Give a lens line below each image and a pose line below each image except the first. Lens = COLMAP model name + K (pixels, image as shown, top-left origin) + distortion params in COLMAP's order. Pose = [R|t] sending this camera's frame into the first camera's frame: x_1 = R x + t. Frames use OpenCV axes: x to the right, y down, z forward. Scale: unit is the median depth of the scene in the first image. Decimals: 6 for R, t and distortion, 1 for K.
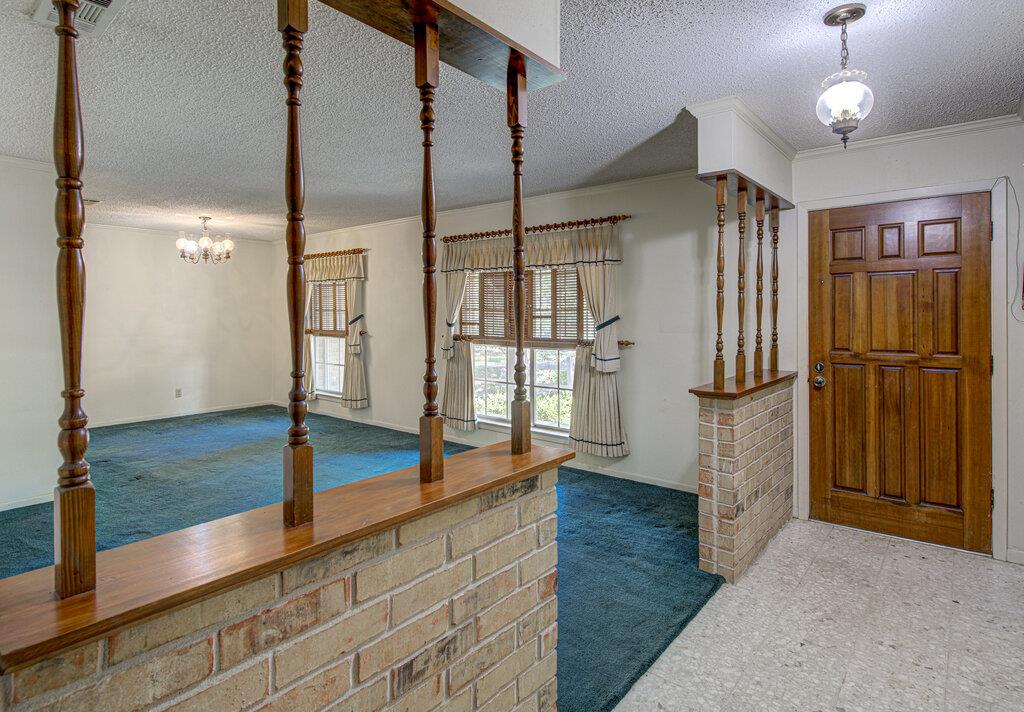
lens RADIAL K [[537.3, 0, 507.1], [0, 537.3, 313.7], [0, 0, 1]] dist [-0.001366, -0.000358]
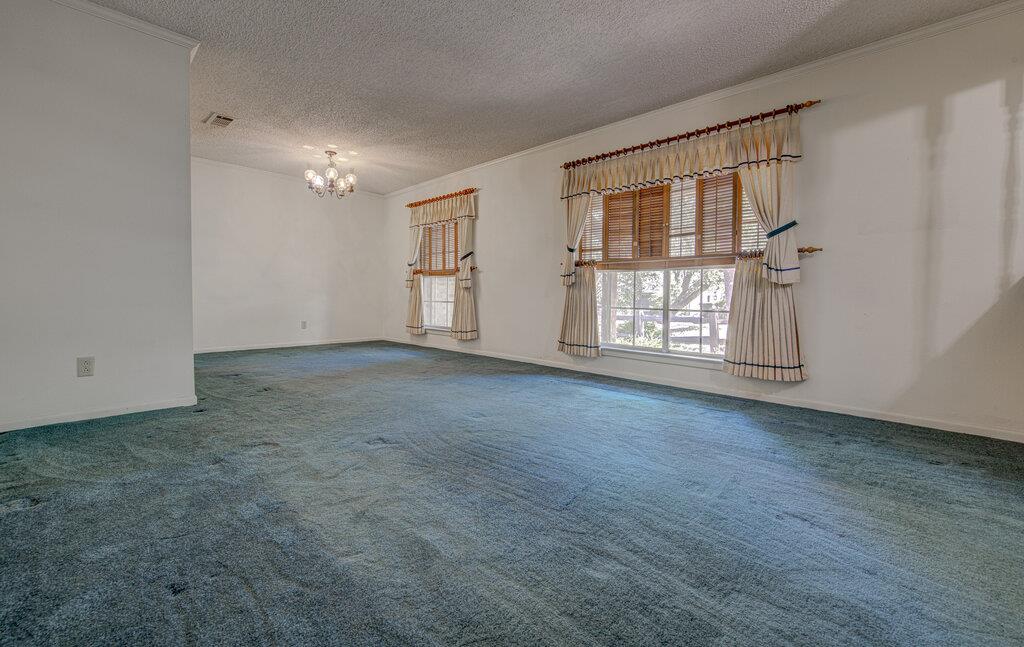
lens RADIAL K [[407.0, 0, 513.0], [0, 407.0, 301.3], [0, 0, 1]] dist [-0.000674, -0.000425]
pose [[0.997668, 0.016381, -0.066257, -0.174011], [-0.015538, 0.999792, 0.013216, 0.113078], [0.066460, -0.012155, 0.997715, 0.262309]]
